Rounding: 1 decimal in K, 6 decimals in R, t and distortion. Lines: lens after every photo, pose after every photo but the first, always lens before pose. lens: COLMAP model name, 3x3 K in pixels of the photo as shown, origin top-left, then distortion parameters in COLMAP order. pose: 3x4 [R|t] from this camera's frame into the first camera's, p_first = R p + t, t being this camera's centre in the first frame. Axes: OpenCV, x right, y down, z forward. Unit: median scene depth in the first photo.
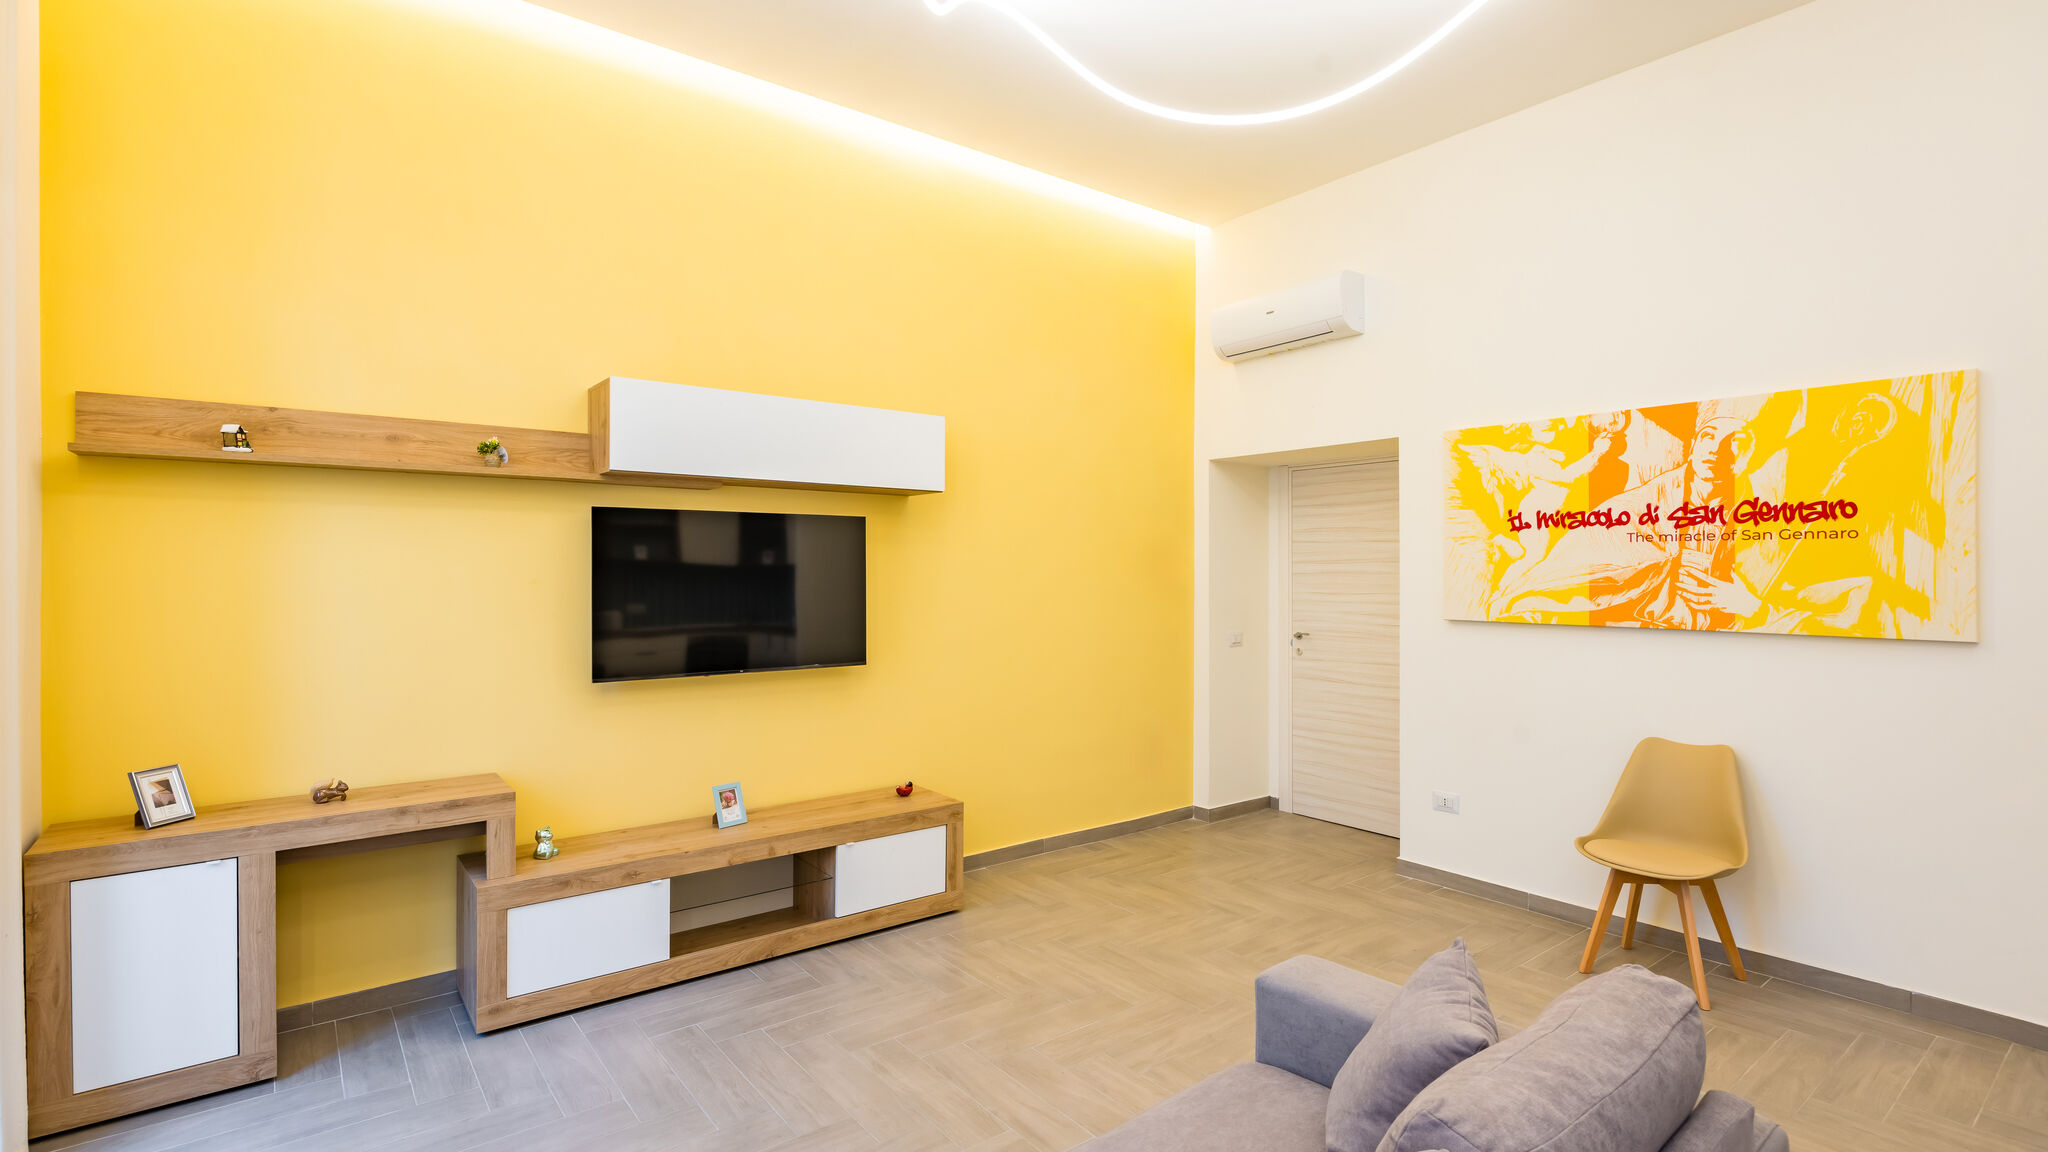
lens RADIAL K [[951.9, 0, 1006.1], [0, 951.9, 571.1], [0, 0, 1]] dist [0.006982, -0.003610]
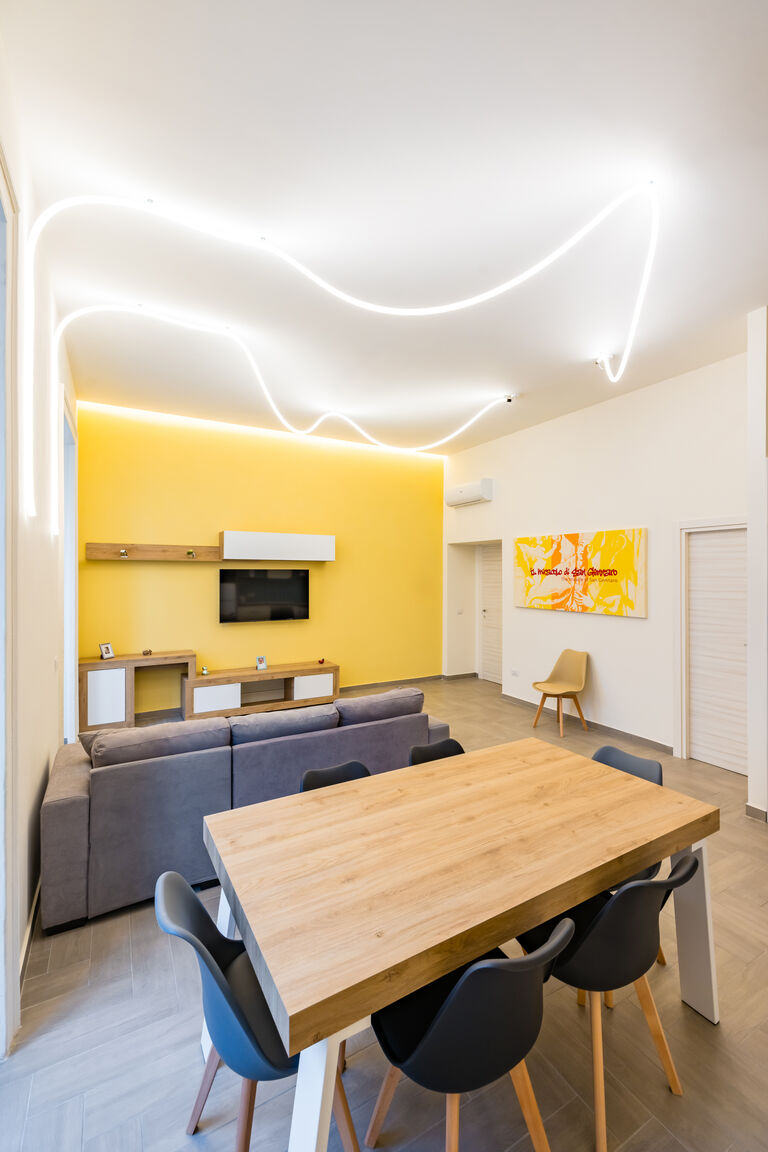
lens RADIAL K [[484.6, 0, 381.0], [0, 484.6, 571.5], [0, 0, 1]] dist [-0.009434, 0.000089]
pose [[0.988731, 0.002042, -0.149691, 0.352486], [-0.001974, 0.999998, 0.000603, -0.060877], [0.149692, -0.000301, 0.988733, -0.544121]]
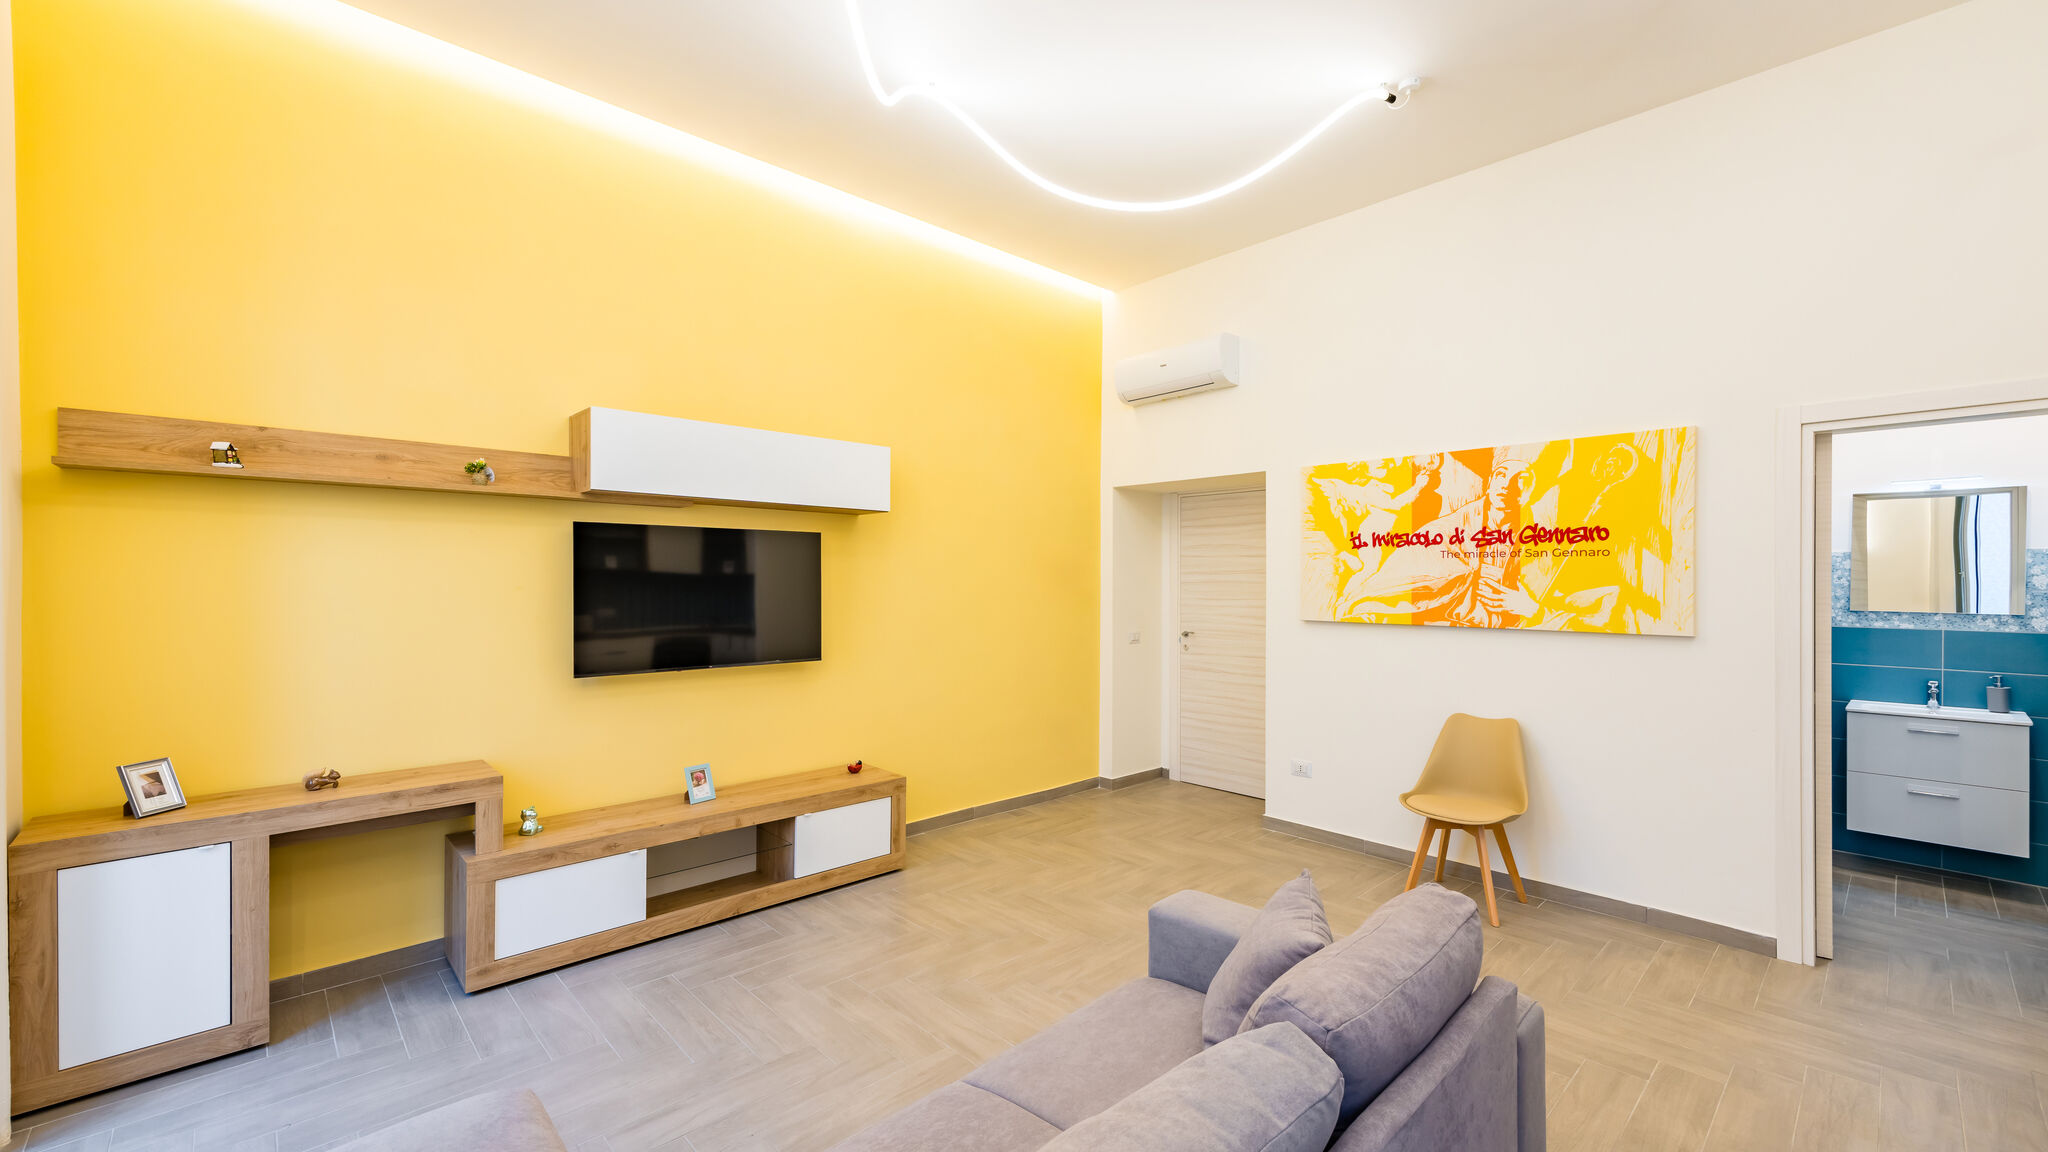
lens RADIAL K [[822.5, 0, 1024.9], [0, 822.5, 585.7], [0, 0, 1]] dist [0.013521, -0.000742]
pose [[0.994627, 0.001886, 0.103502, -0.005055], [-0.002564, 0.999976, 0.006418, 0.000323], [-0.103487, -0.006649, 0.994609, -0.024384]]
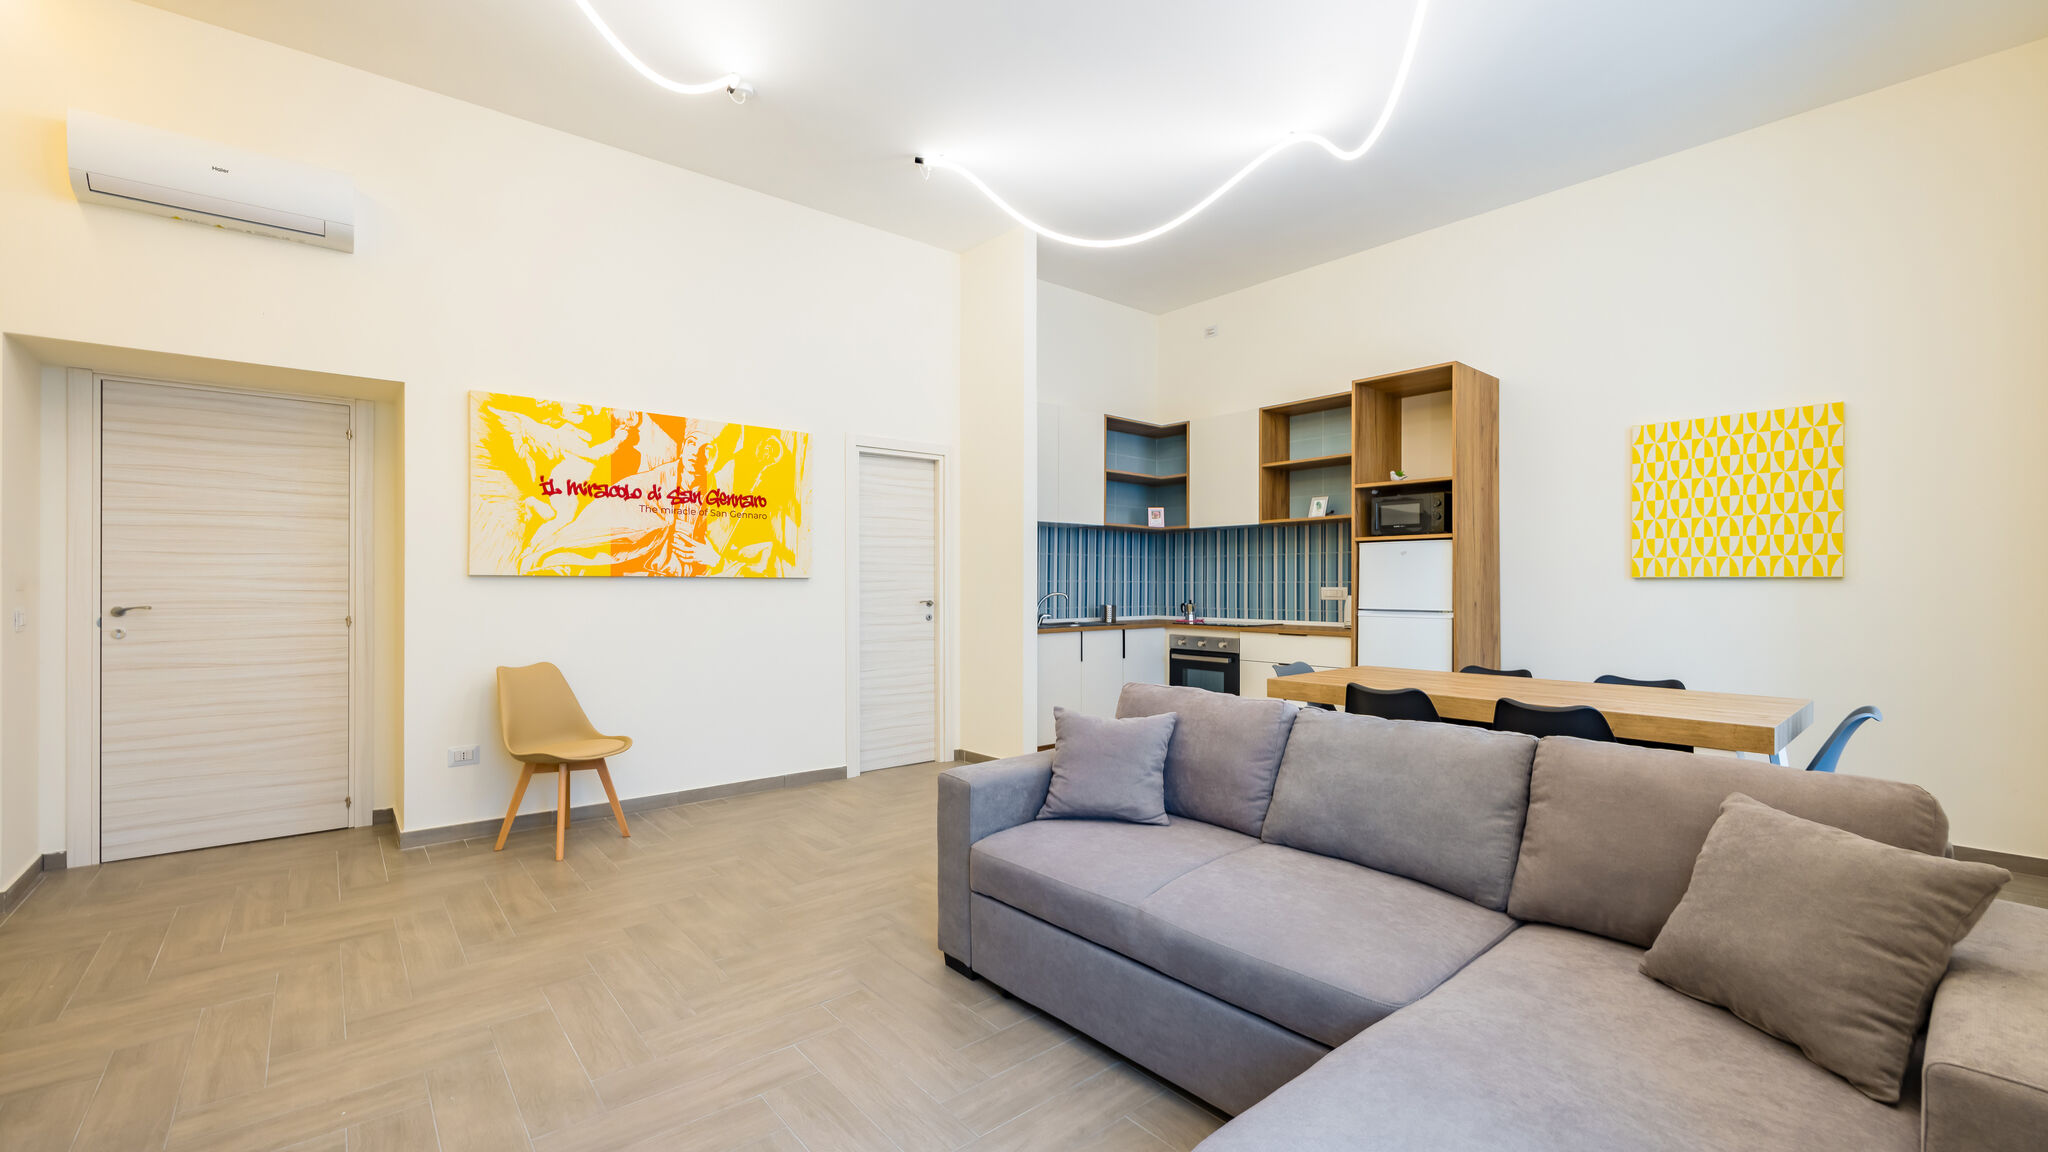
lens RADIAL K [[822.5, 0, 1027.8], [0, 822.5, 578.1], [0, 0, 1]] dist [0.013521, -0.000742]
pose [[-0.033279, 0.003242, 0.999441, -0.536946], [-0.003868, 0.999987, -0.003372, 0.066554], [-0.999439, -0.003978, -0.033266, 0.527800]]
